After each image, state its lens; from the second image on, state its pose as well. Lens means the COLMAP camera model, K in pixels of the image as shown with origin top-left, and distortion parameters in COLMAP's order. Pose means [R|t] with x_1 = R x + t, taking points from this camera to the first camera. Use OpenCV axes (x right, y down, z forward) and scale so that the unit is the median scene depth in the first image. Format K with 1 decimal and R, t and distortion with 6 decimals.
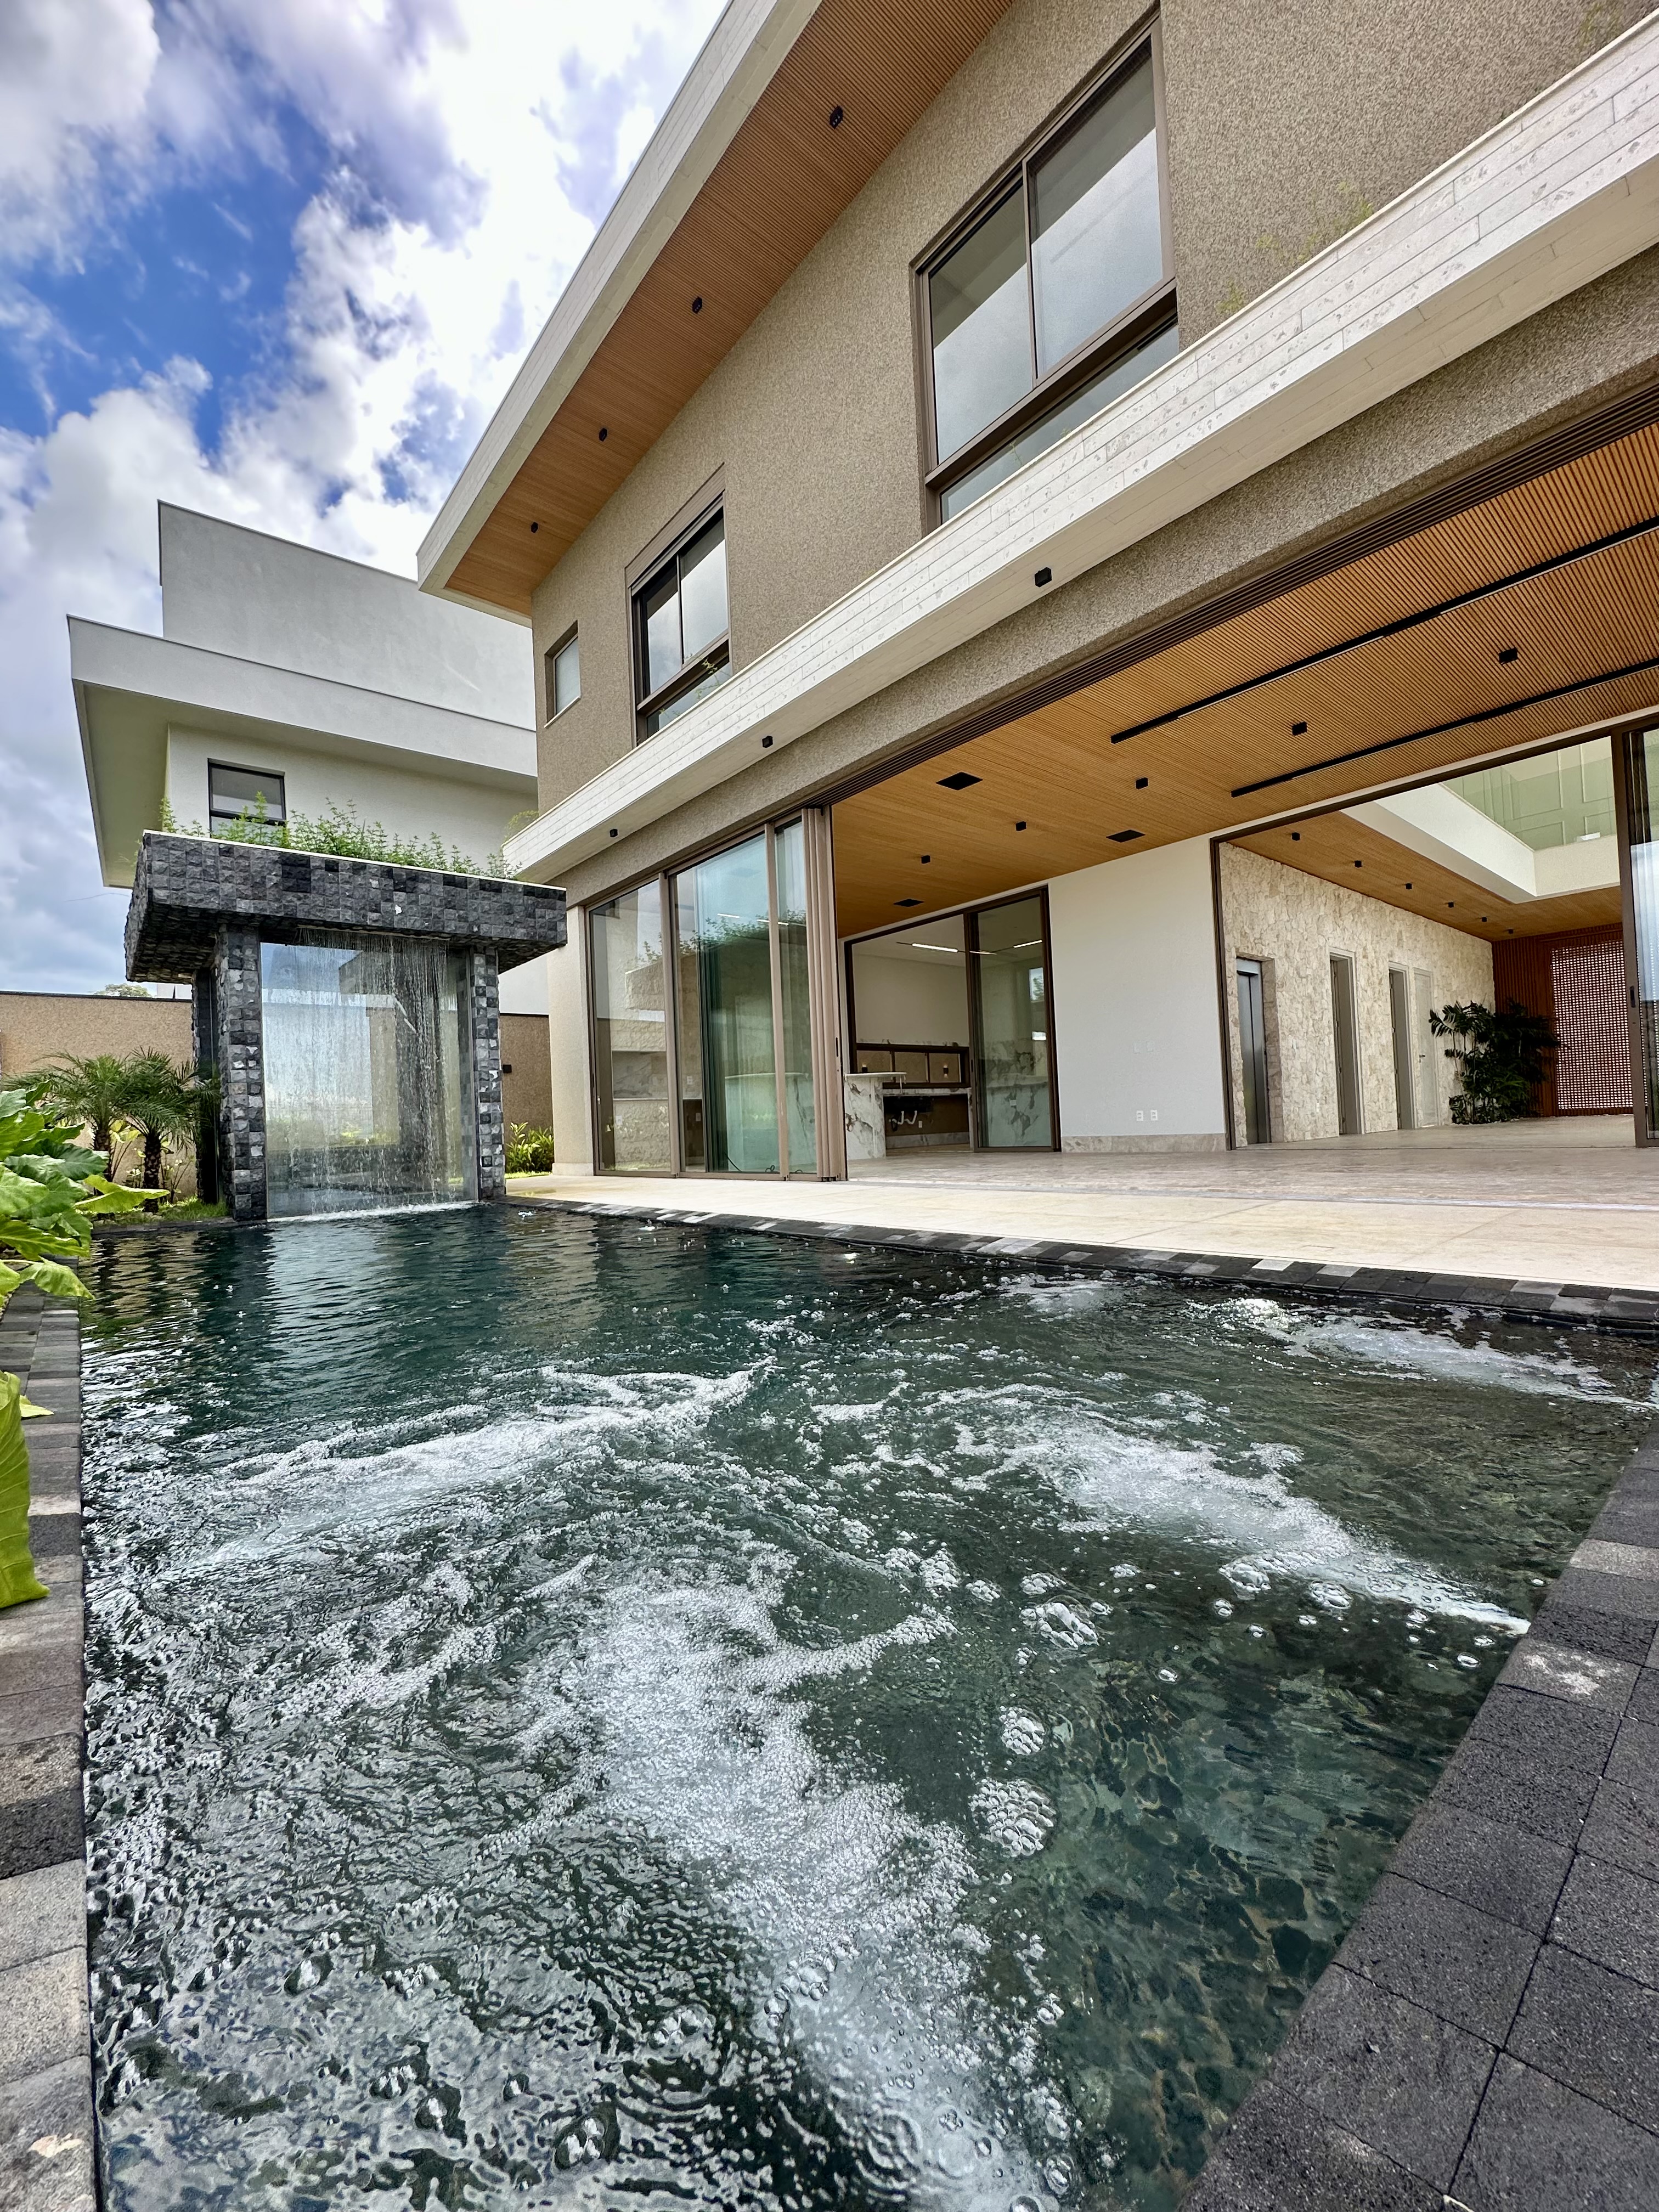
lens RADIAL K [[887.0, 0, 831.9], [0, 887.0, 1113.1], [0, 0, 1]] dist [-0.003501, 0.000548]
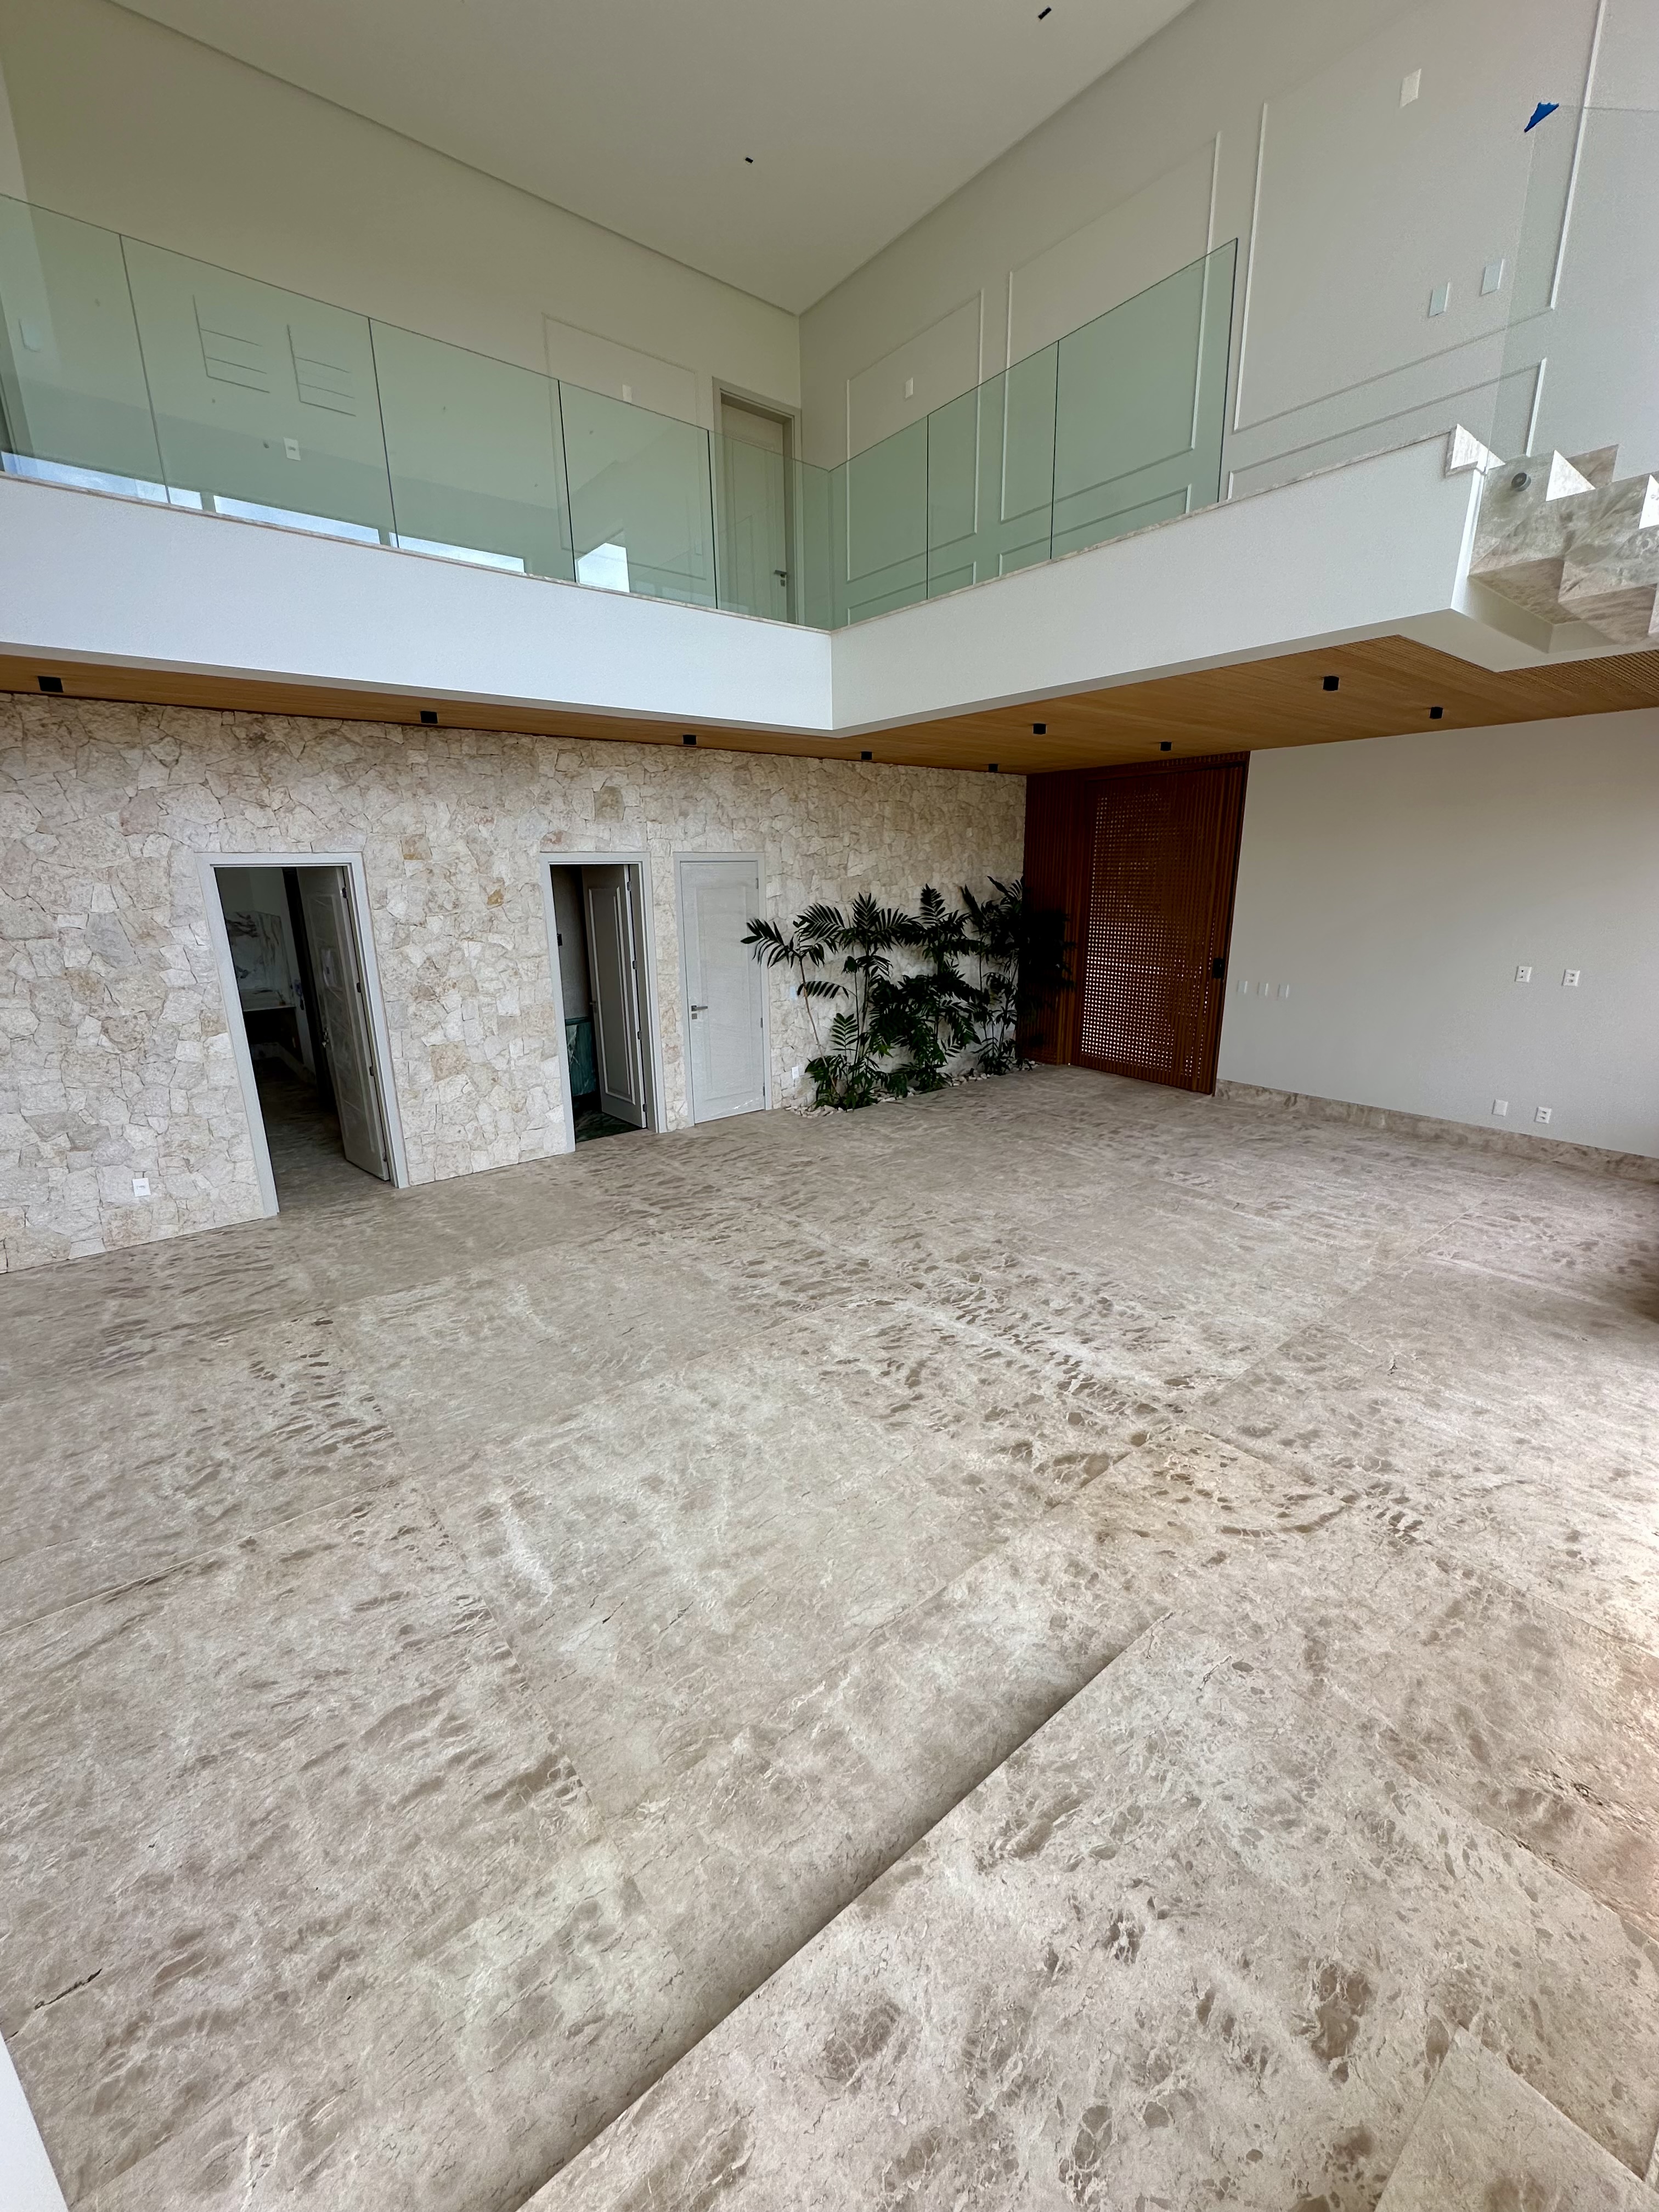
lens RADIAL K [[887.0, 0, 829.2], [0, 887.0, 1104.3], [0, 0, 1]] dist [-0.003501, 0.000548]
pose [[0.998365, 0.043664, -0.036878, 0.742287], [-0.032049, 0.961953, 0.271329, -0.159205], [0.047322, -0.269704, 0.961780, 0.406258]]
